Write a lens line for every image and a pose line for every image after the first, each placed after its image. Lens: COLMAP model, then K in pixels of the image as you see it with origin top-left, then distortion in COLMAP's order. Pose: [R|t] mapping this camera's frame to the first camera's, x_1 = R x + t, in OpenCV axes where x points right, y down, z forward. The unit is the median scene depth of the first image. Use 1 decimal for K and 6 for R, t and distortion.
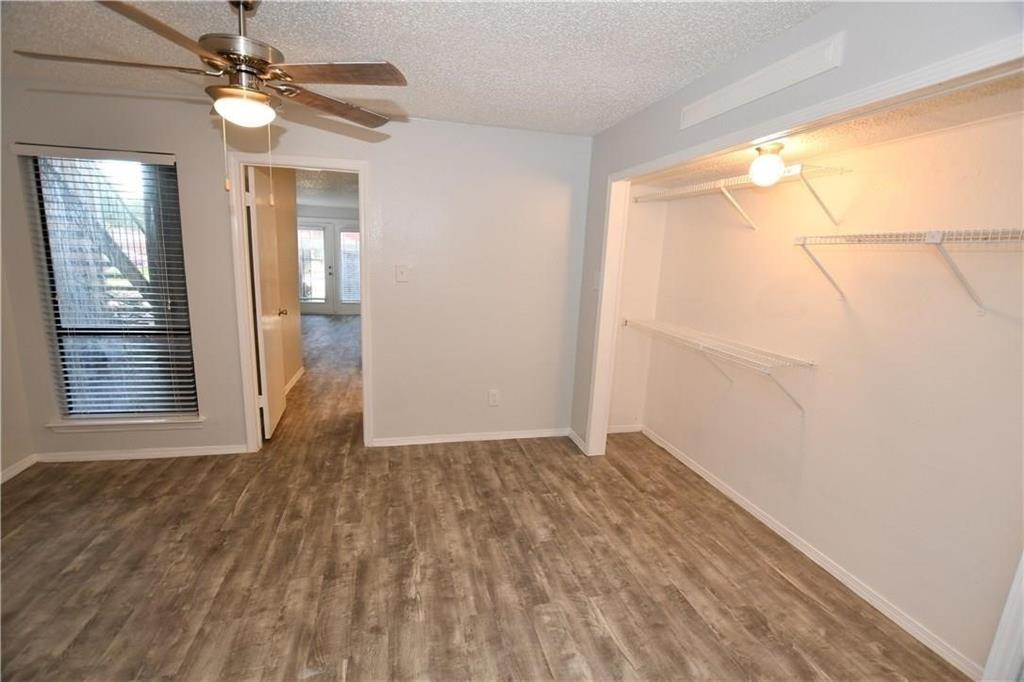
lens RADIAL K [[450.7, 0, 509.2], [0, 450.7, 341.3], [0, 0, 1]] dist [-0.032092, 0.003831]
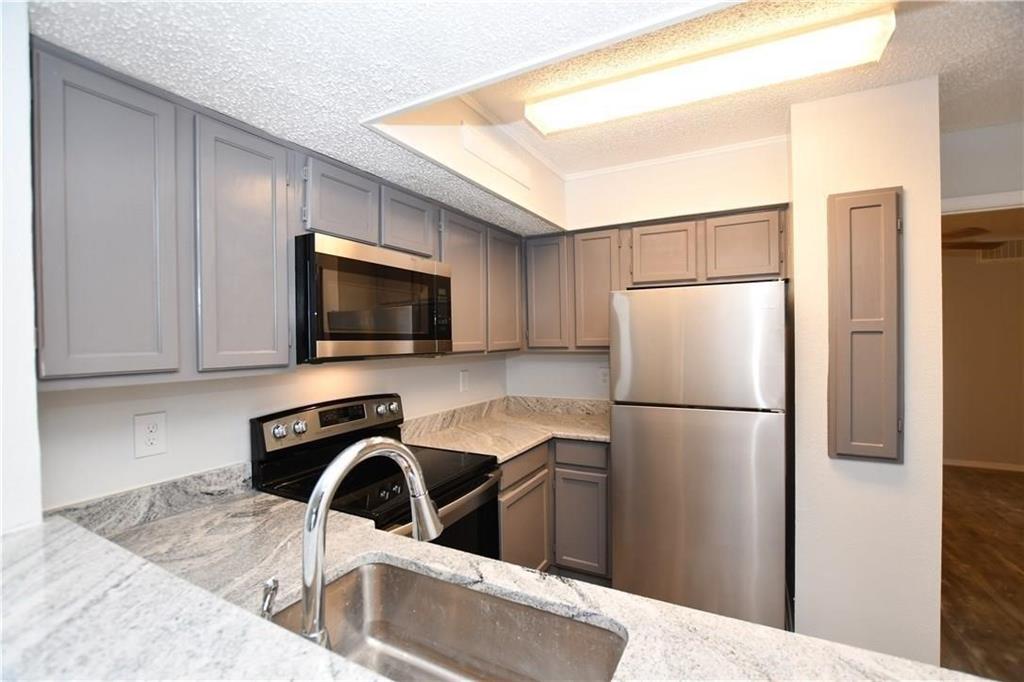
lens RADIAL K [[450.7, 0, 507.7], [0, 450.7, 344.2], [0, 0, 1]] dist [-0.032092, 0.003831]
pose [[-0.736507, -0.048858, 0.674664, -0.417107], [0.105800, 0.976792, 0.186236, -0.471364], [-0.668105, 0.208543, -0.714245, 2.507942]]
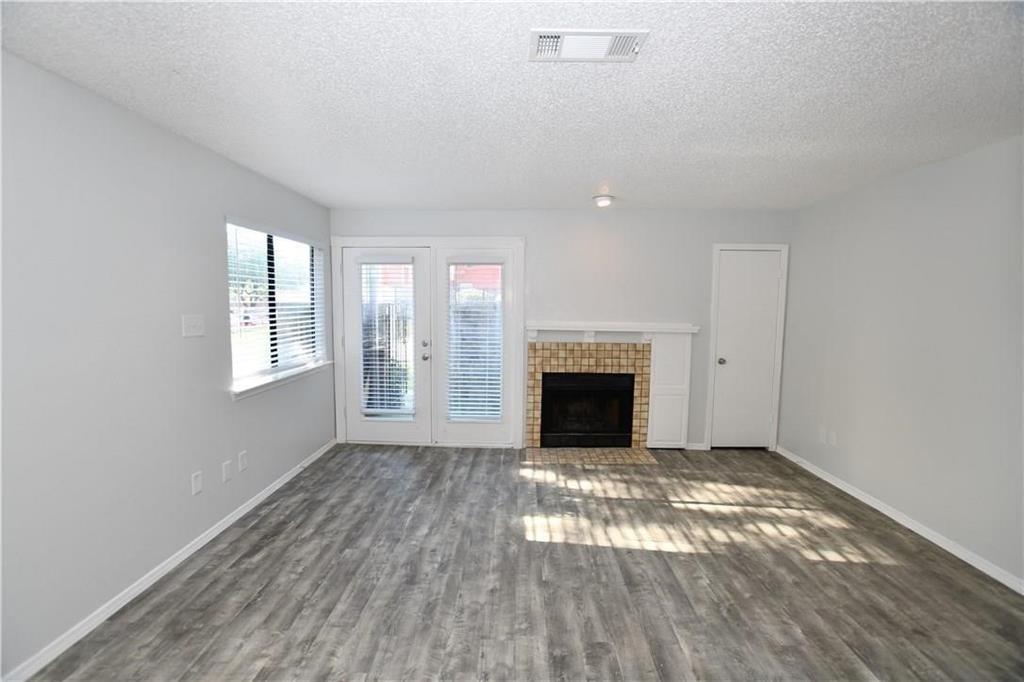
lens RADIAL K [[450.7, 0, 507.4], [0, 450.7, 345.2], [0, 0, 1]] dist [-0.032092, 0.003831]
pose [[0.962395, -0.011319, -0.271416, -0.793359], [-0.015560, 0.995194, -0.096677, -0.486848], [0.271206, 0.097265, 0.957594, 2.365007]]
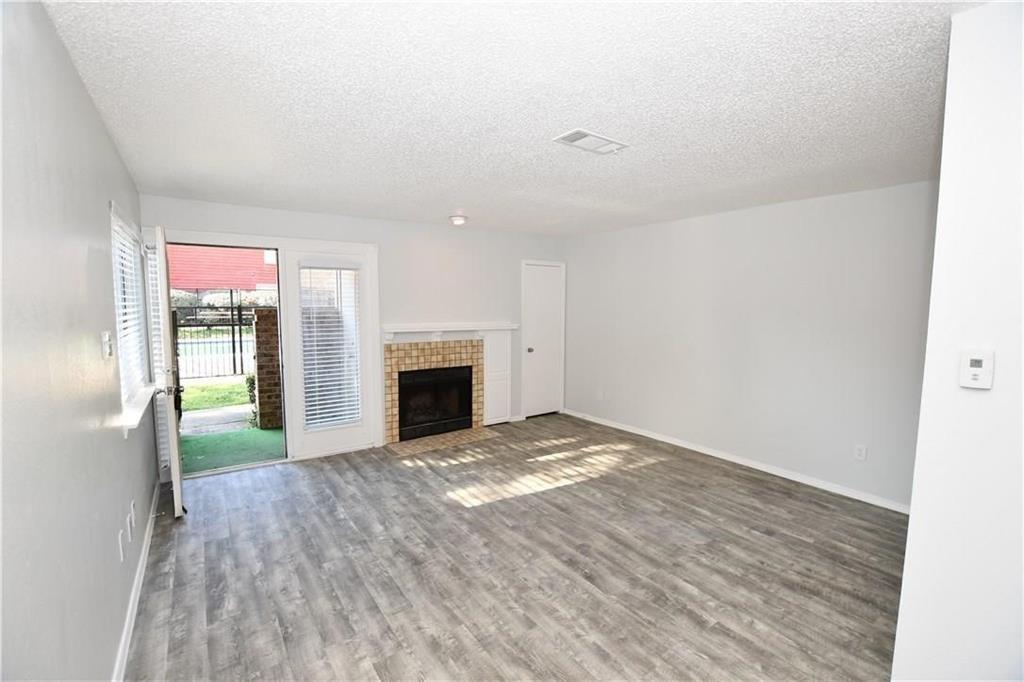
lens RADIAL K [[450.7, 0, 507.8], [0, 450.7, 344.9], [0, 0, 1]] dist [-0.032092, 0.003831]
pose [[0.932994, -0.075191, 0.351950, -1.384049], [0.105288, 0.992173, -0.067140, -0.490073], [-0.344147, 0.099697, 0.933608, 2.161734]]
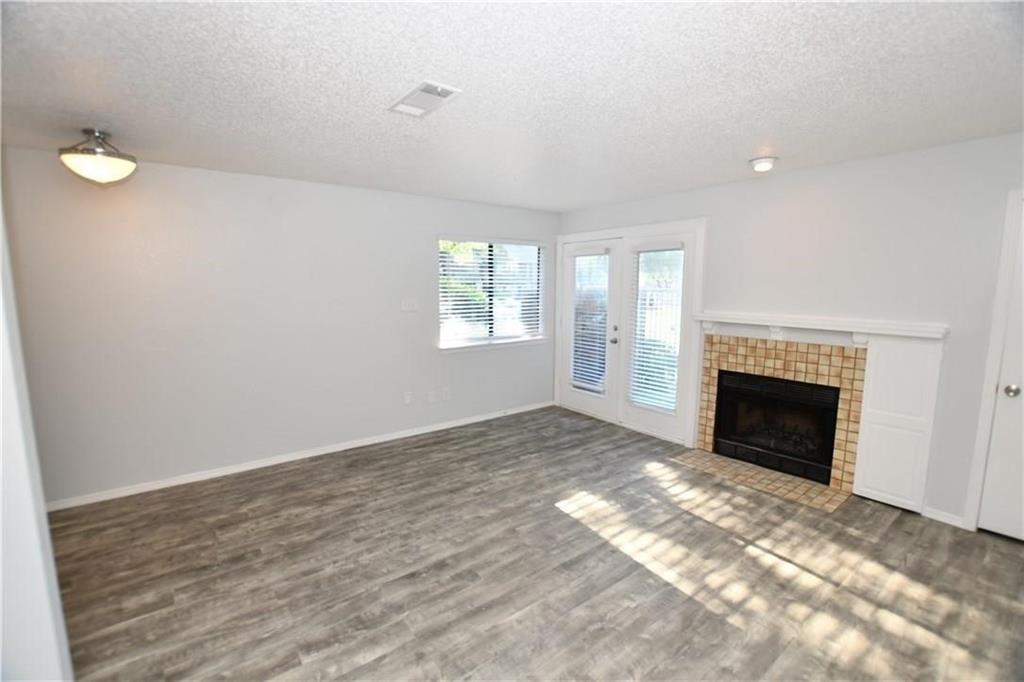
lens RADIAL K [[450.7, 0, 507.4], [0, 450.7, 345.6], [0, 0, 1]] dist [-0.032092, 0.003831]
pose [[0.397022, 0.076568, -0.914610, -0.000964], [-0.151803, 0.988267, 0.016838, -0.551381], [0.905168, 0.132156, 0.403987, 2.813421]]
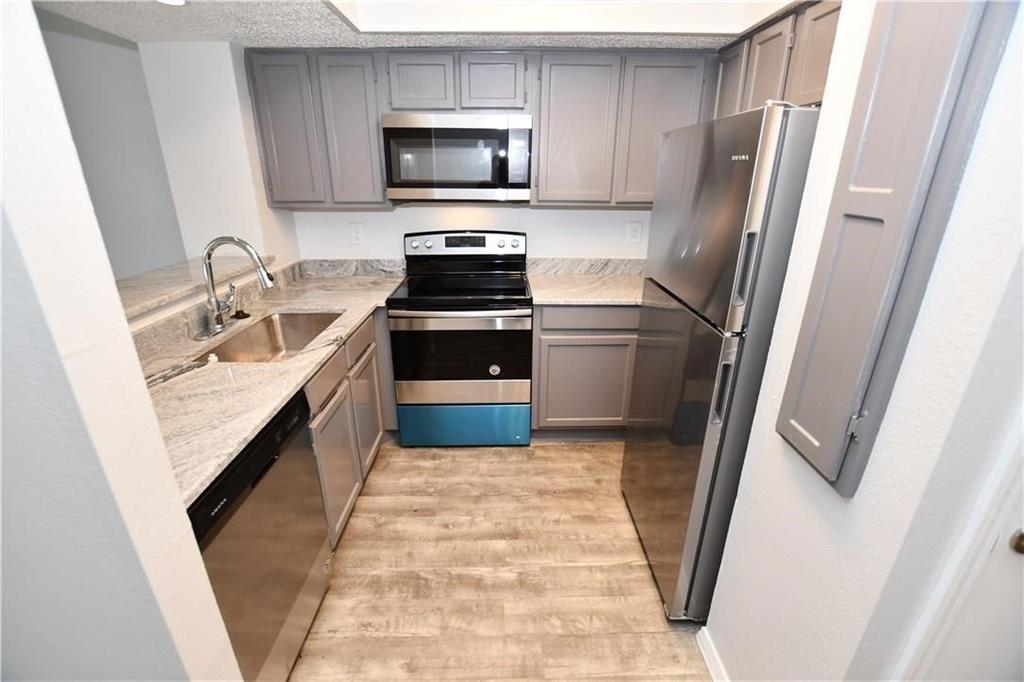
lens RADIAL K [[450.7, 0, 508.7], [0, 450.7, 343.6], [0, 0, 1]] dist [-0.032092, 0.003831]
pose [[0.227314, -0.390893, 0.891925, -0.739699], [0.191649, 0.915947, 0.352578, -0.377907], [-0.954777, 0.090791, 0.283122, 1.788886]]
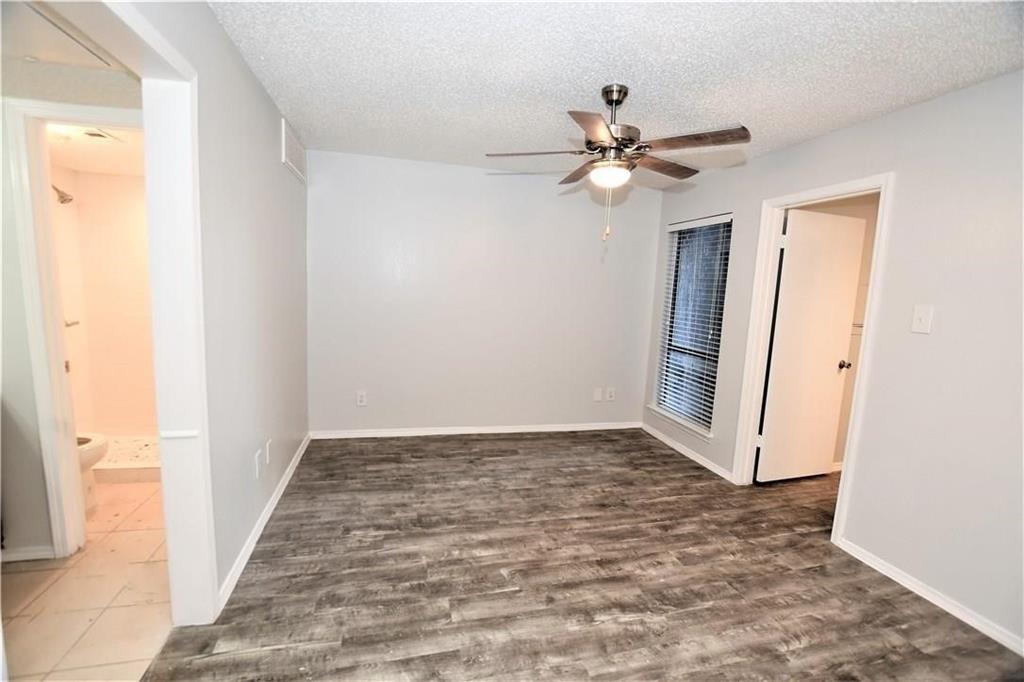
lens RADIAL K [[450.7, 0, 509.0], [0, 450.7, 343.9], [0, 0, 1]] dist [-0.032092, 0.003831]
pose [[0.008021, 0.084453, -0.996395, 0.545149], [-0.234819, 0.968724, 0.080218, -0.032081], [0.972006, 0.233329, 0.027601, 0.505057]]
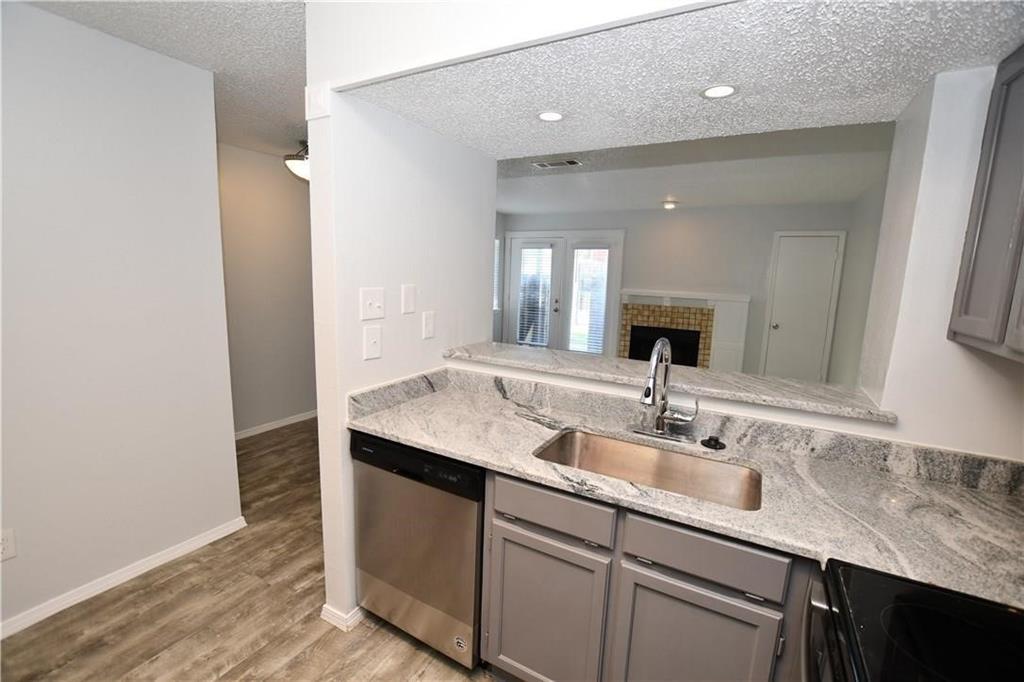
lens RADIAL K [[450.7, 0, 507.3], [0, 450.7, 343.3], [0, 0, 1]] dist [-0.032092, 0.003831]
pose [[0.727682, 0.083393, -0.680826, 0.091687], [-0.125619, 0.991997, -0.012757, -0.330710], [0.674313, 0.094808, 0.732334, 1.795532]]
